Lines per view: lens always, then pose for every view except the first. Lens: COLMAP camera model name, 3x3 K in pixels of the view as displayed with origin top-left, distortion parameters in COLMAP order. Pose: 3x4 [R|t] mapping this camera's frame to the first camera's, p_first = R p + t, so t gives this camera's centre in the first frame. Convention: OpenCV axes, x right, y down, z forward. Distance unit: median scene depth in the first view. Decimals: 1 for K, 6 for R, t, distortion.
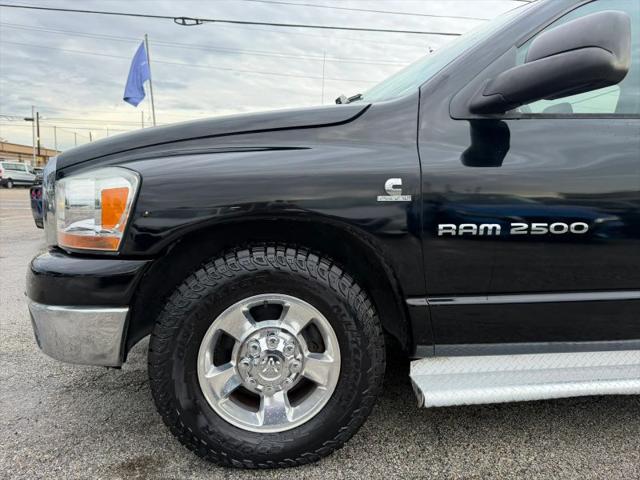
lens RADIAL K [[453.7, 0, 320.0], [0, 453.7, 240.0], [0, 0, 1]] dist [0.060396, -0.061710]
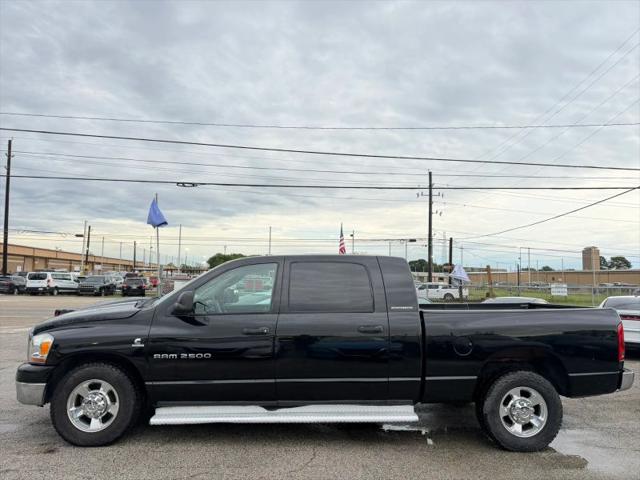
lens RADIAL K [[453.7, 0, 320.0], [0, 453.7, 240.0], [0, 0, 1]] dist [0.060396, -0.061710]
pose [[0.996946, -0.007018, -0.077779, 1.442352], [-0.010160, 0.975834, -0.218276, -0.112058], [0.077431, 0.218400, 0.972783, -1.775558]]
